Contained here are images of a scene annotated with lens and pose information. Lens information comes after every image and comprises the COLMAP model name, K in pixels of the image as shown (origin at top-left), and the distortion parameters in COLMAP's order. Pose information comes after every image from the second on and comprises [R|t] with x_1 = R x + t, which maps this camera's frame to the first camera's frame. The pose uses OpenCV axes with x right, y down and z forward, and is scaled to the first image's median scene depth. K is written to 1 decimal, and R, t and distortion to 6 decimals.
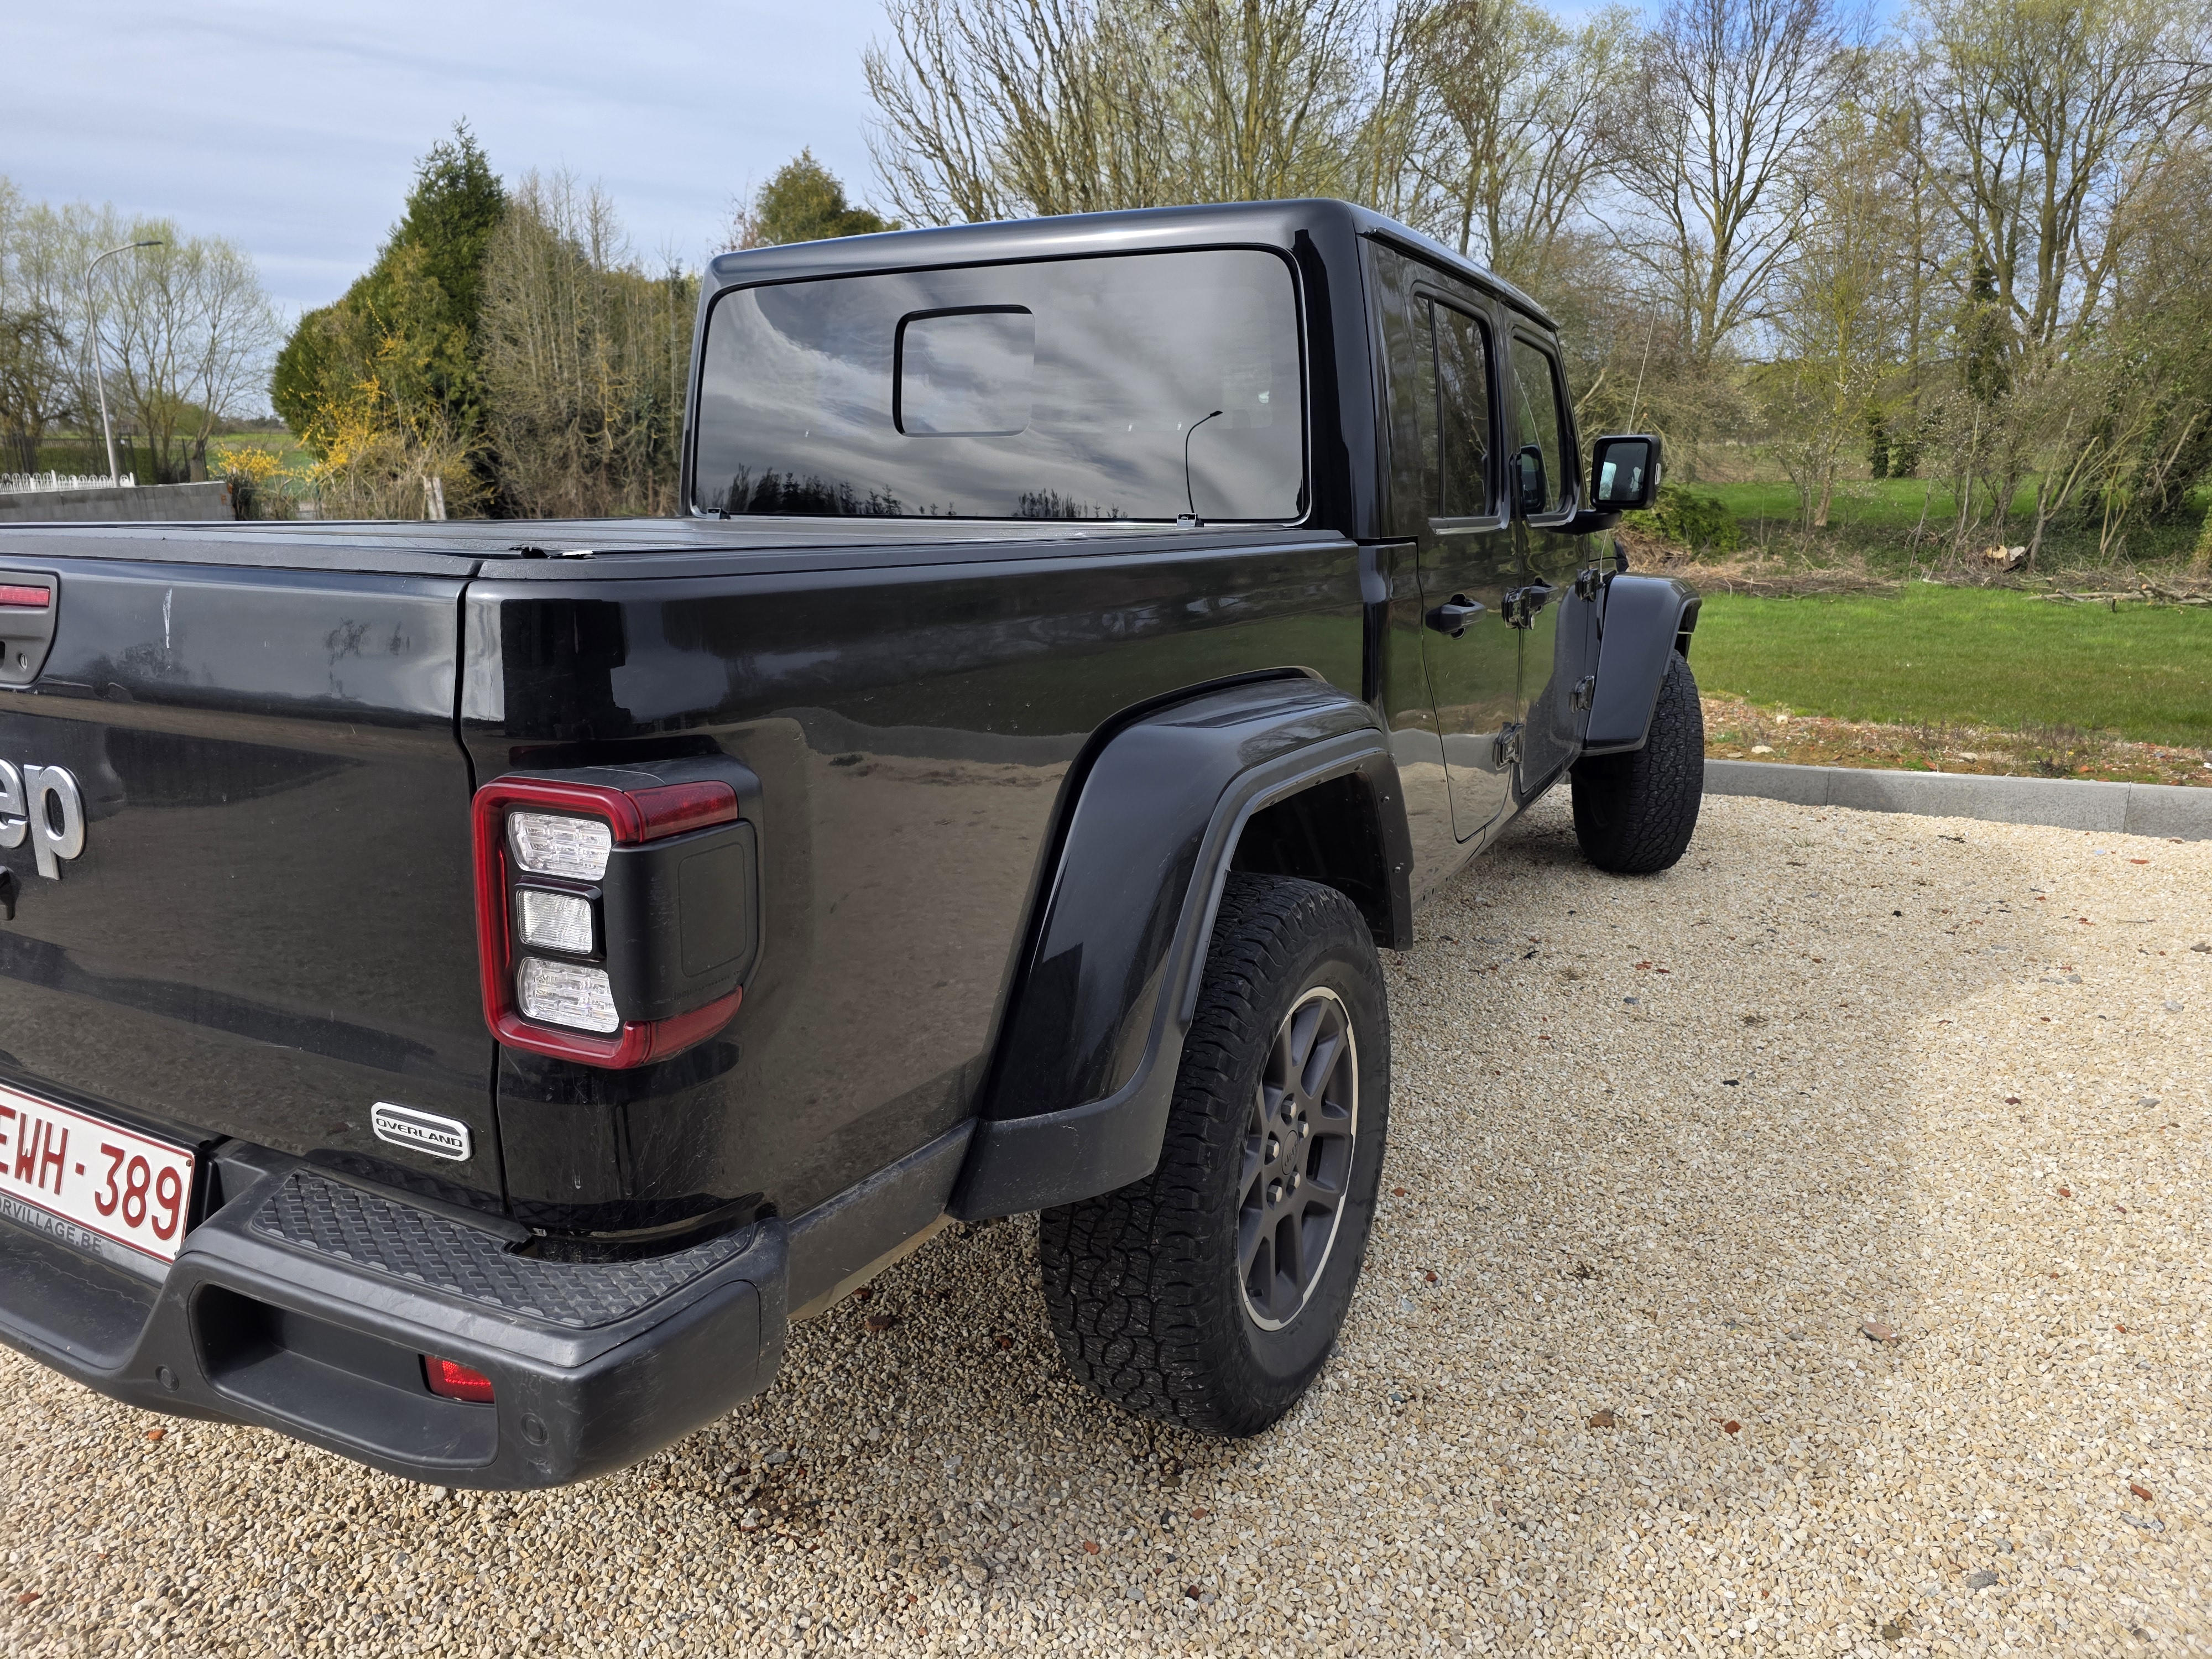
lens RADIAL K [[1461.7, 0, 1102.1], [0, 1461.7, 818.0], [0, 0, 1]] dist [0.049041, -0.043518]
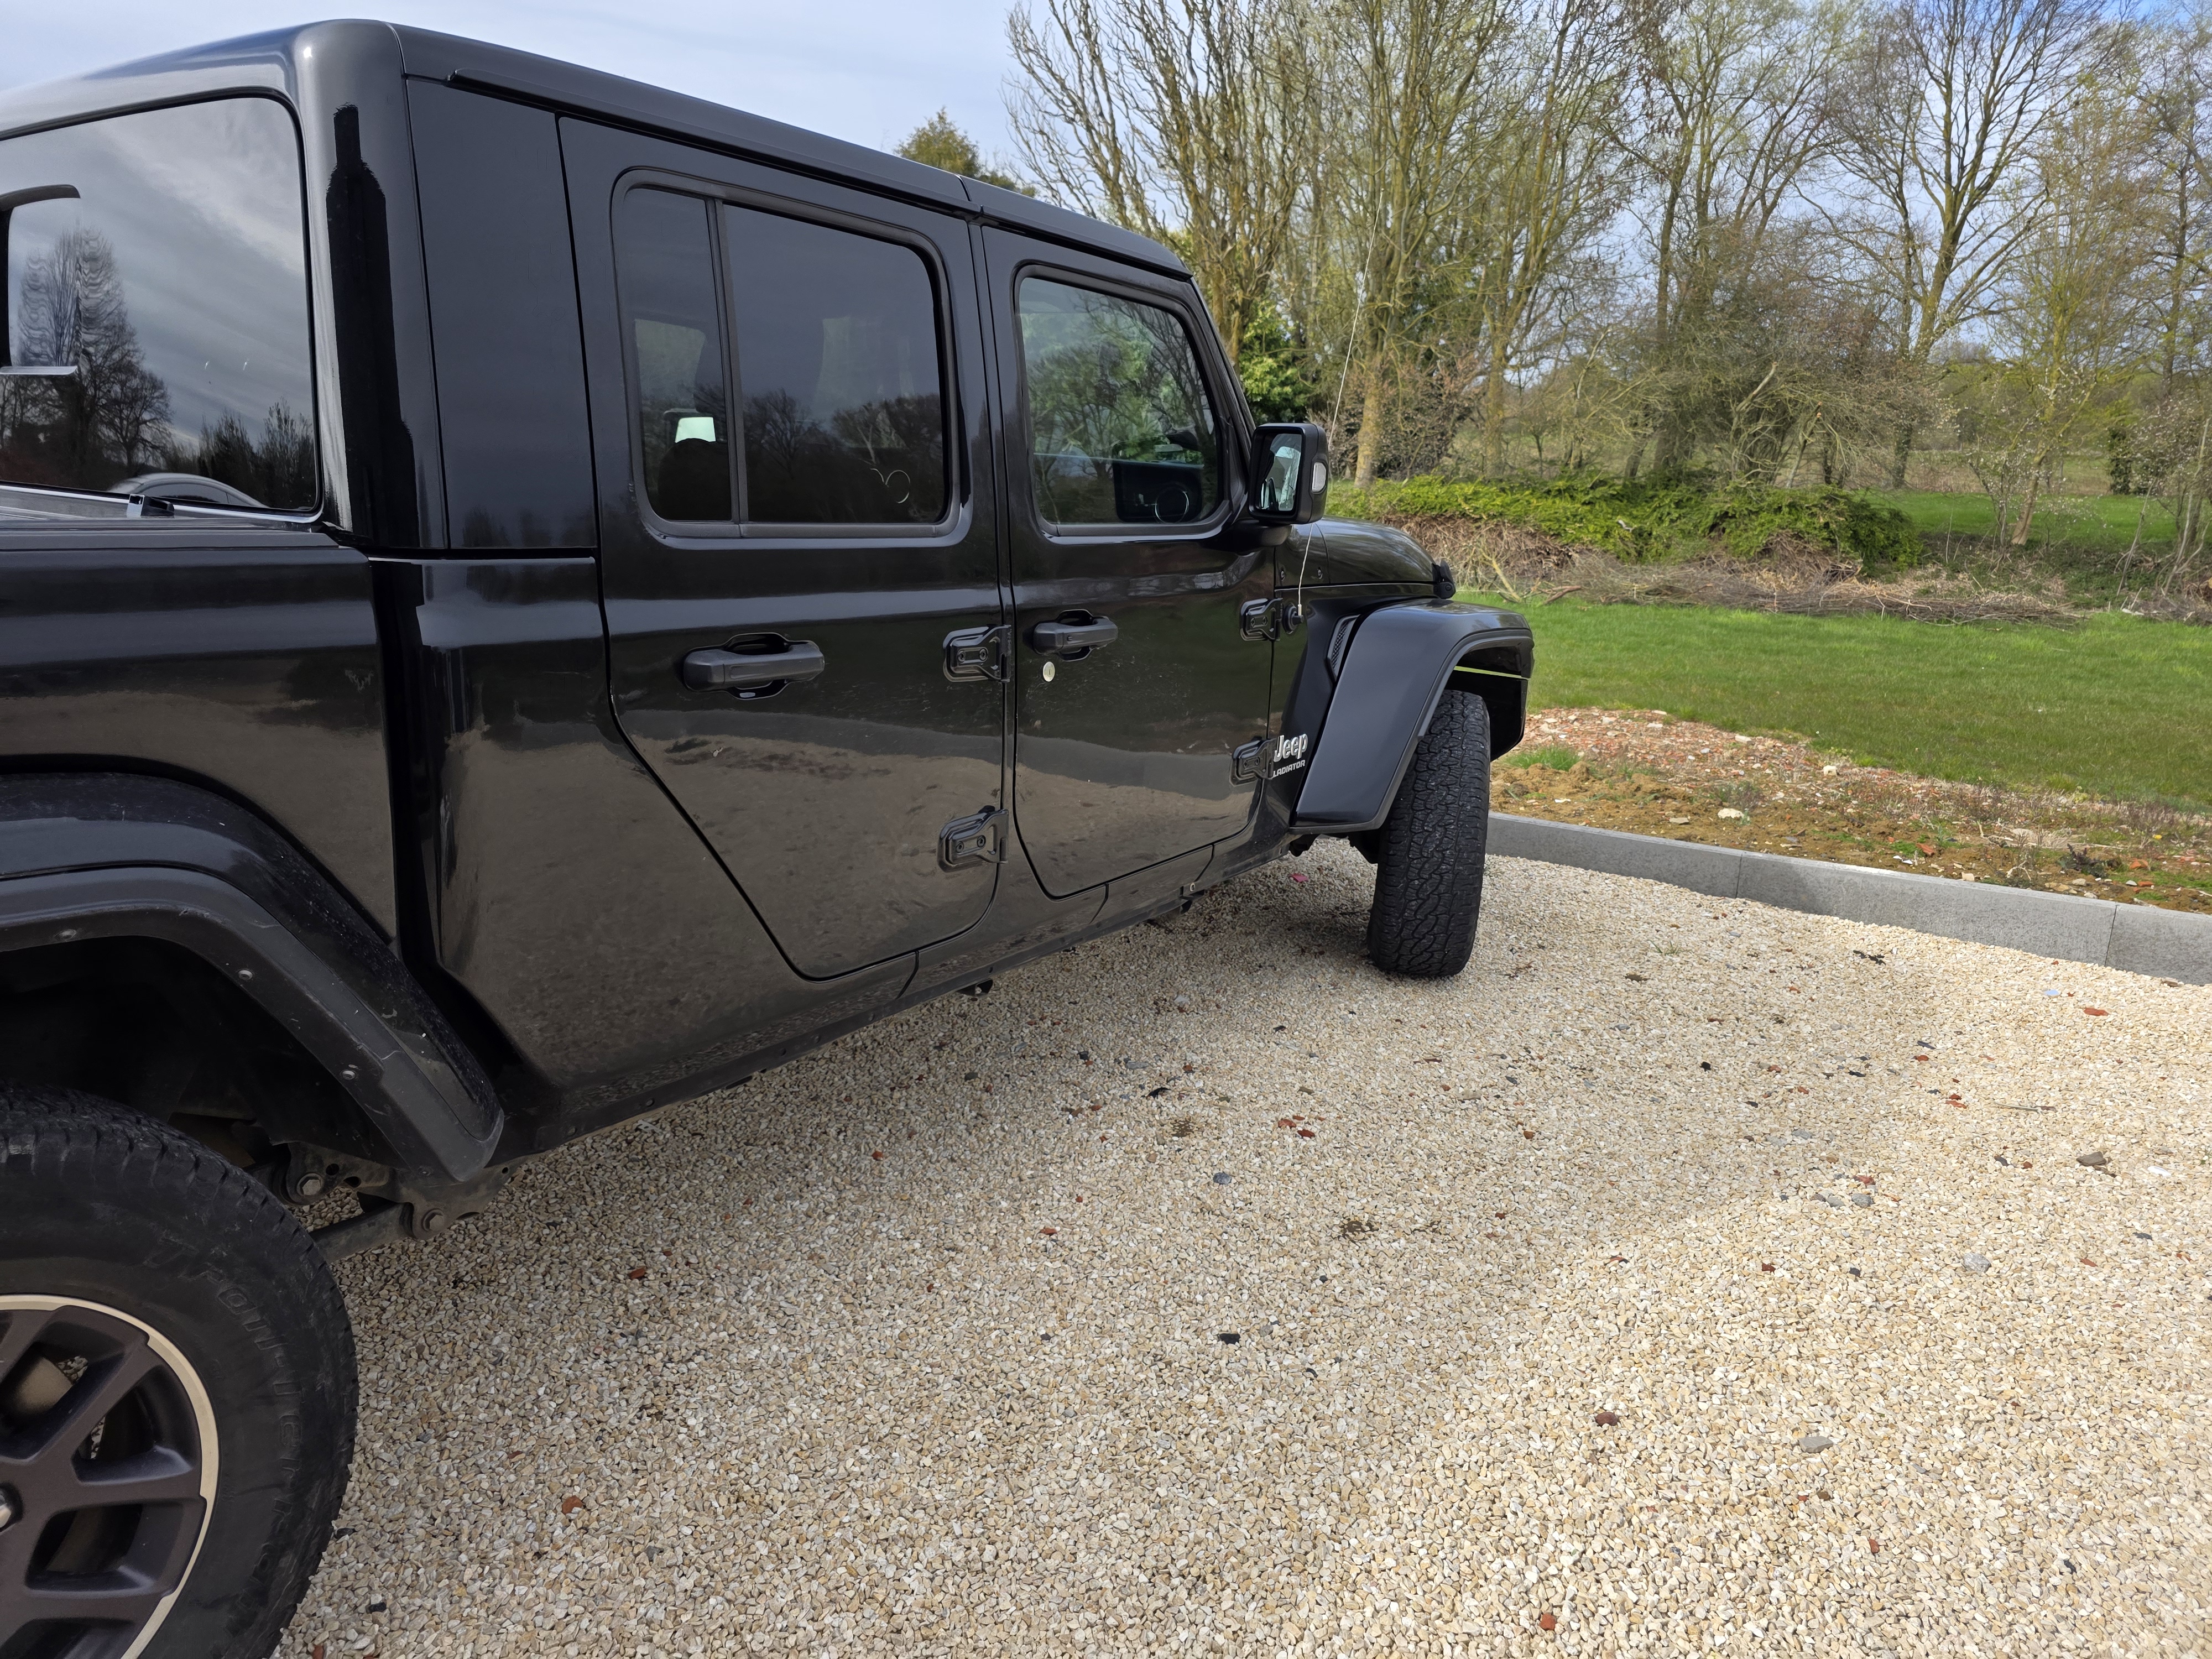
lens RADIAL K [[1475.9, 0, 1110.5], [0, 1475.9, 816.3], [0, 0, 1]] dist [0.045171, -0.036933]
pose [[0.992244, 0.065554, -0.105612, 0.041682], [-0.064529, 0.997830, 0.013089, -0.007332], [0.106241, -0.006173, 0.994321, 0.028100]]
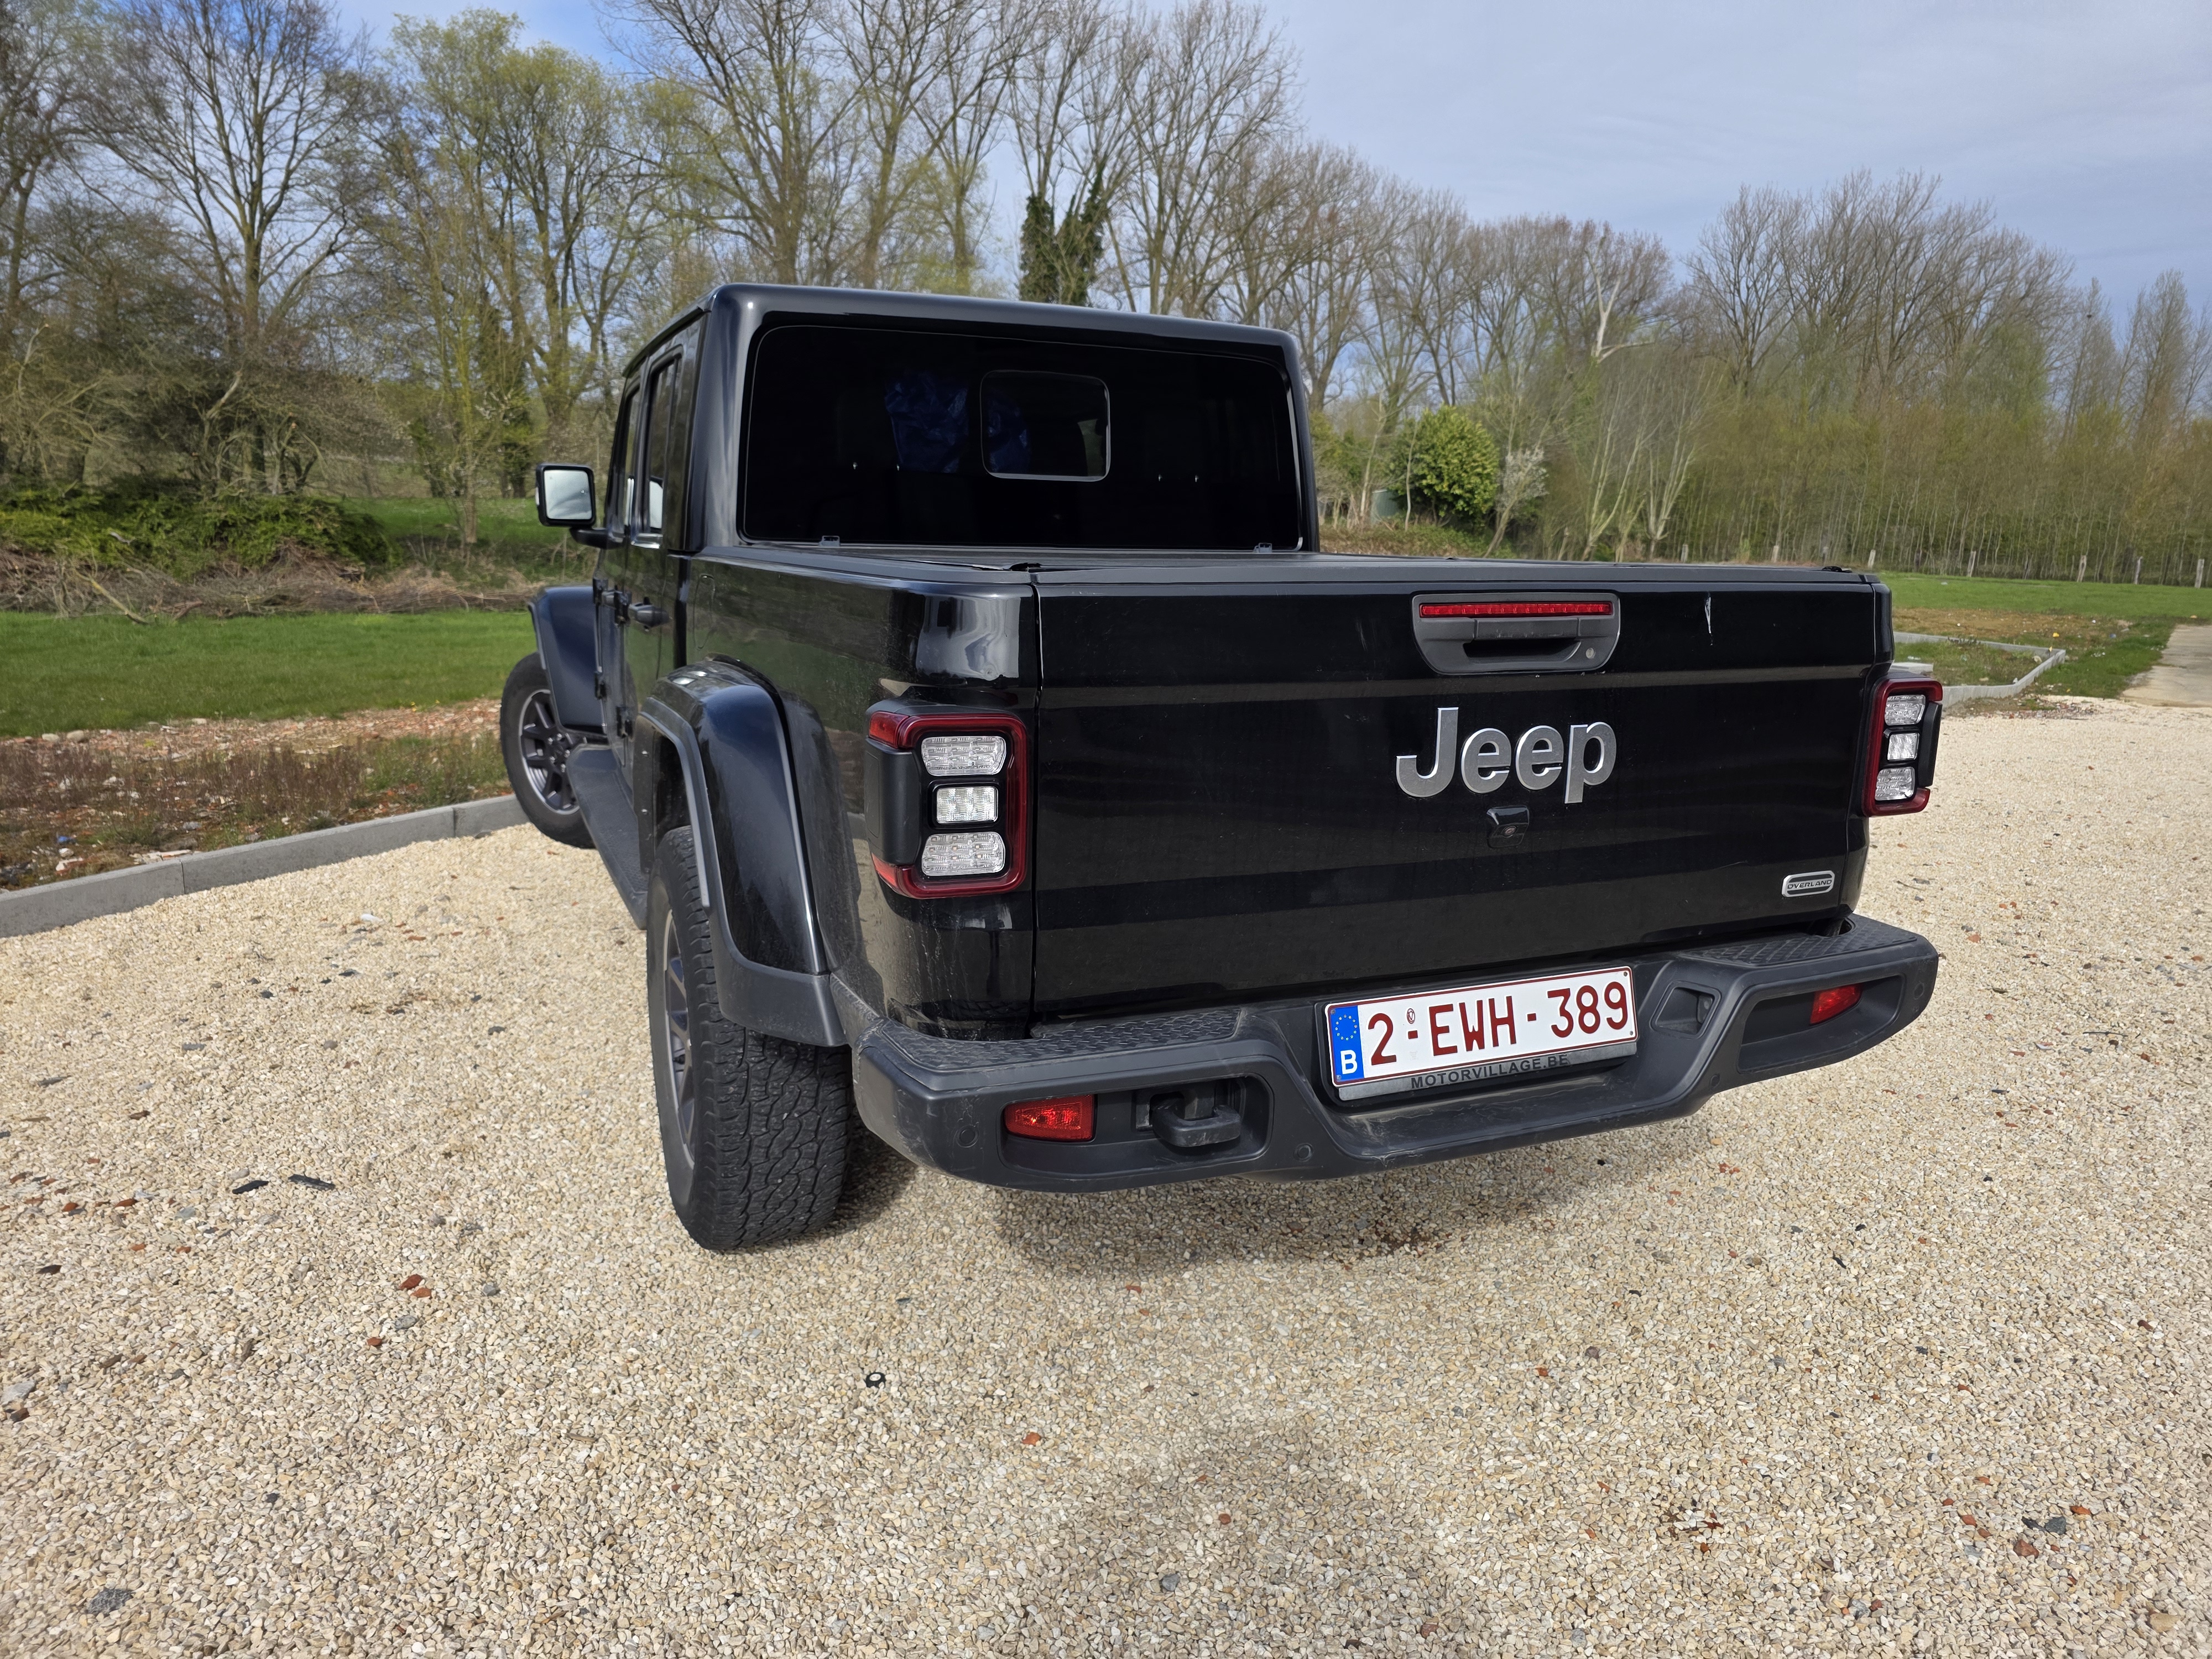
lens RADIAL K [[1461.7, 0, 1102.1], [0, 1461.7, 818.0], [0, 0, 1]] dist [0.049041, -0.043518]
pose [[0.612408, -0.145468, 0.777043, -0.079843], [0.153361, 0.986112, 0.063740, -0.004123], [-0.775524, 0.080133, 0.626212, 0.016890]]
